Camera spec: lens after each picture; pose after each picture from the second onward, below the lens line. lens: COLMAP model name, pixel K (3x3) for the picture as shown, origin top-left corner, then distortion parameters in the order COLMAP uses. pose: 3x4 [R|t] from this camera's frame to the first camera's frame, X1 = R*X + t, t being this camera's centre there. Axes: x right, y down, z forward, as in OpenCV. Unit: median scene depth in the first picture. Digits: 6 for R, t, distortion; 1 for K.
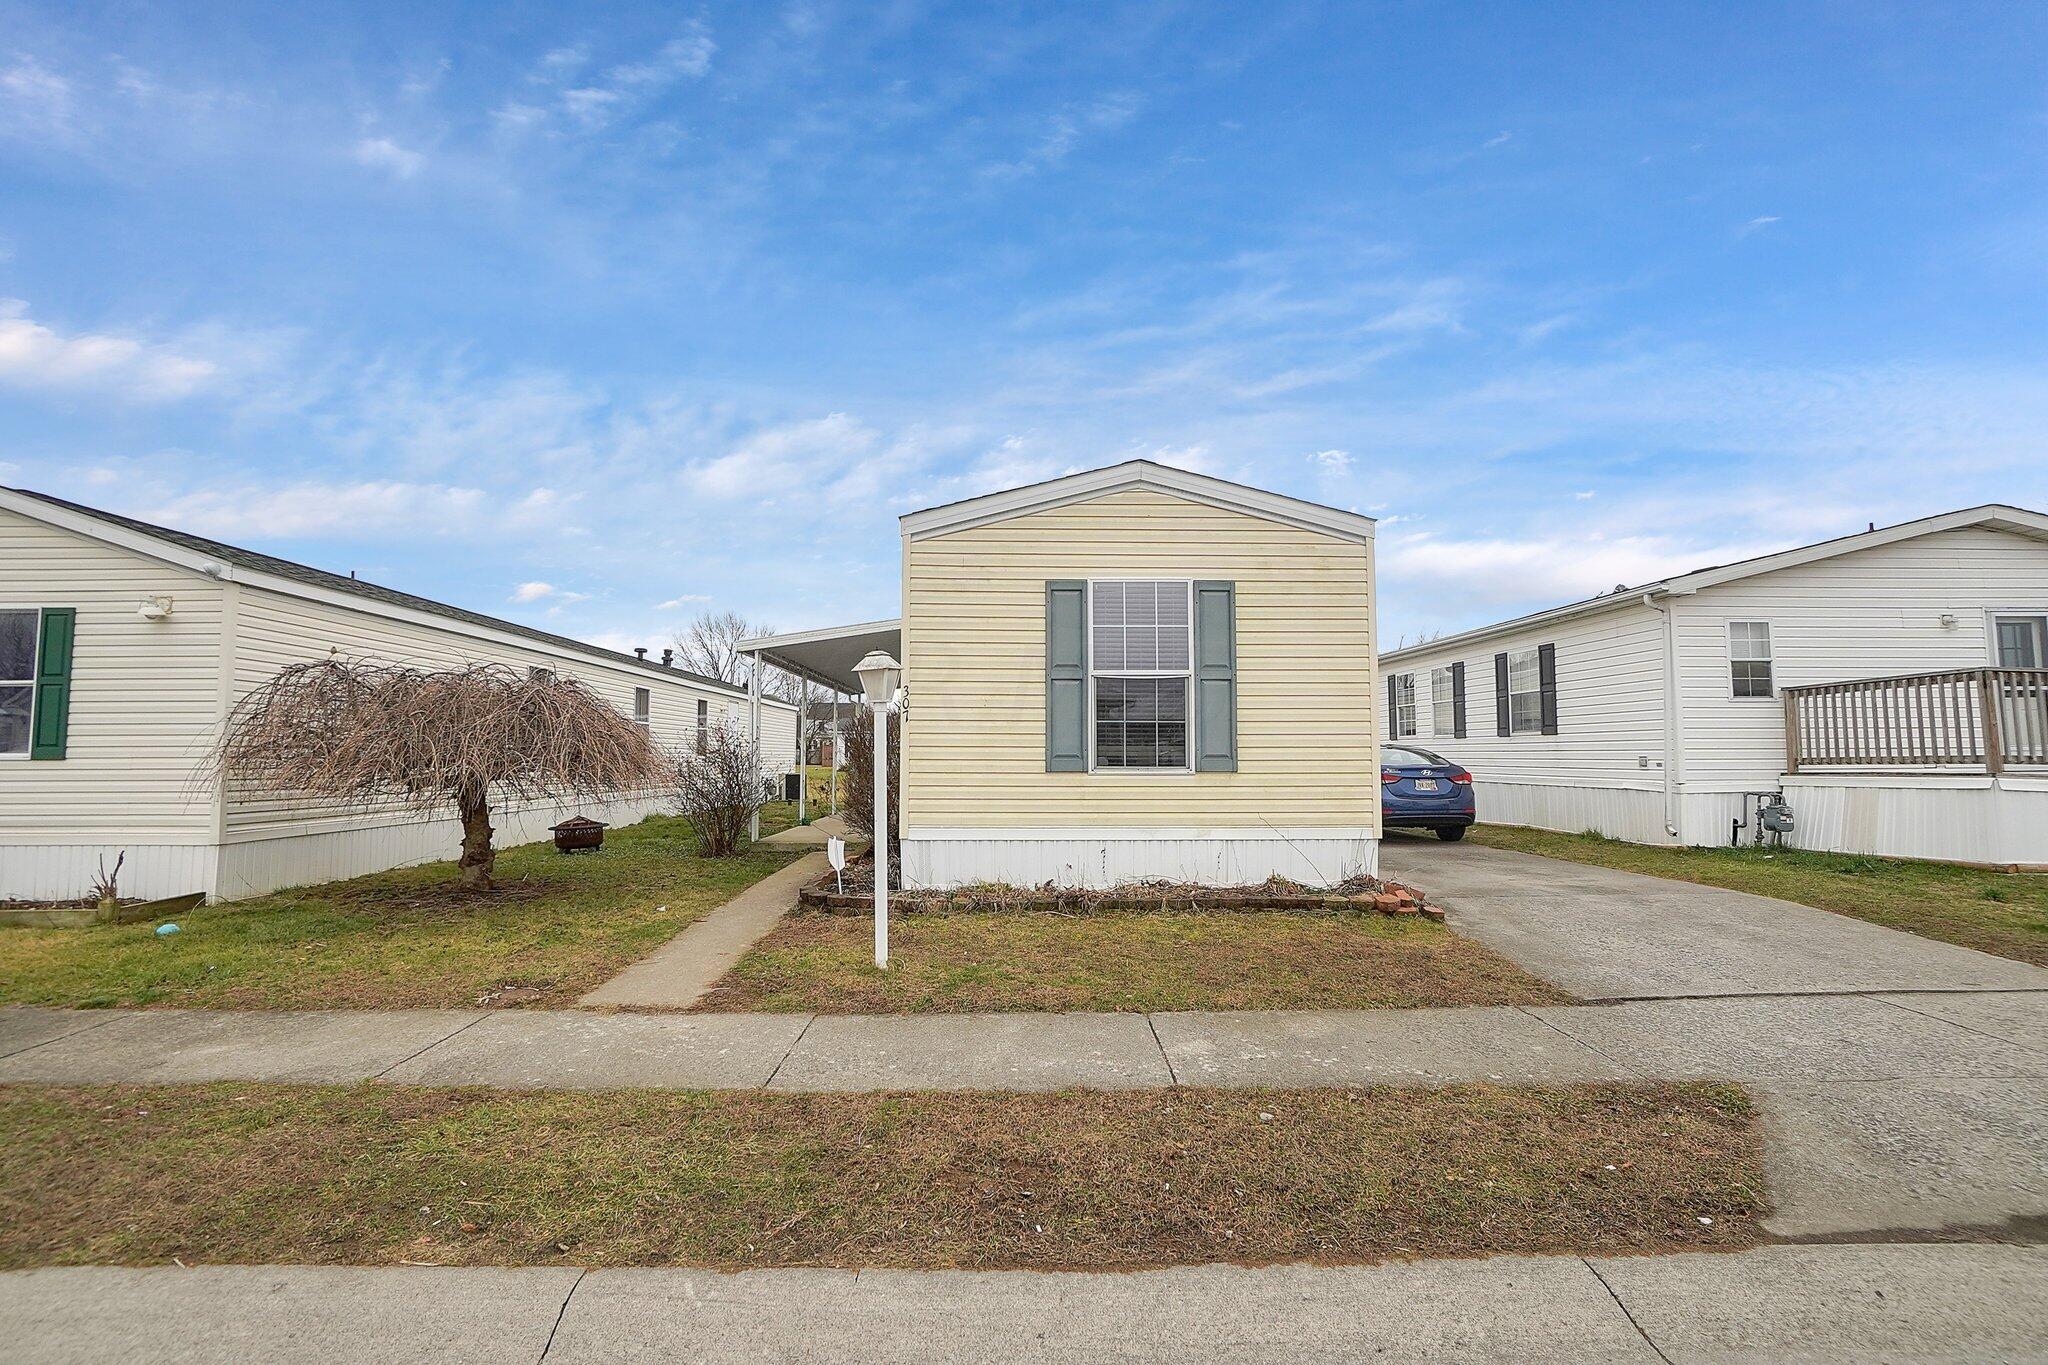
lens RADIAL K [[945.5, 0, 1034.6], [0, 945.5, 679.8], [0, 0, 1]] dist [-0.073025, 0.027625]
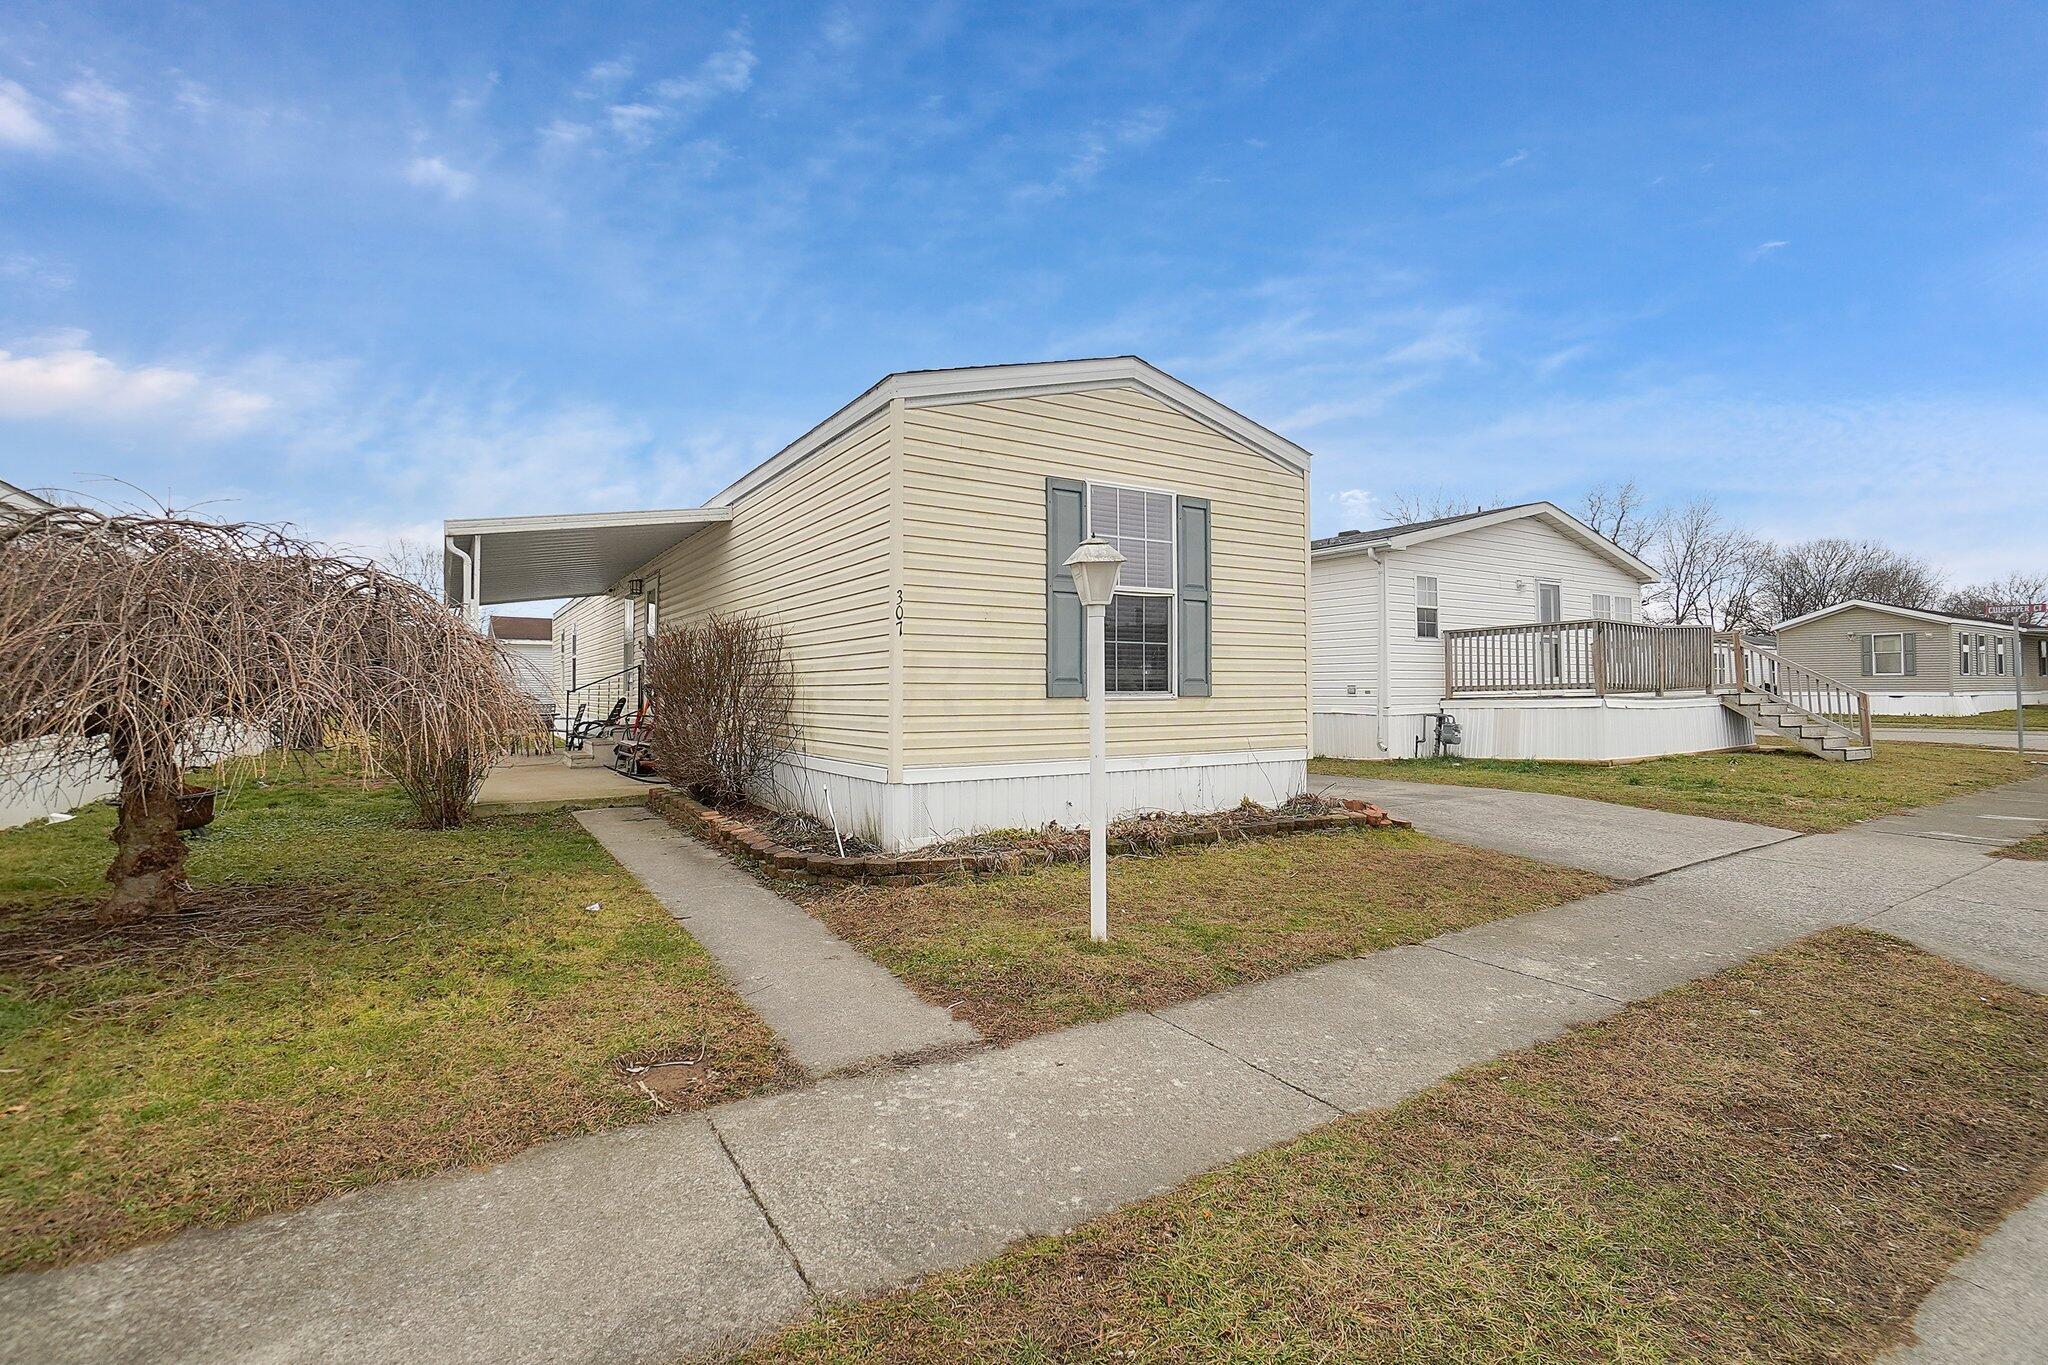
lens RADIAL K [[945.5, 0, 1034.6], [0, 945.5, 679.8], [0, 0, 1]] dist [-0.073025, 0.027625]
pose [[0.854337, 0.001244, 0.519718, -0.445275], [-0.036857, 0.997624, 0.058201, 0.030179], [-0.518411, -0.068879, 0.852353, 0.261230]]
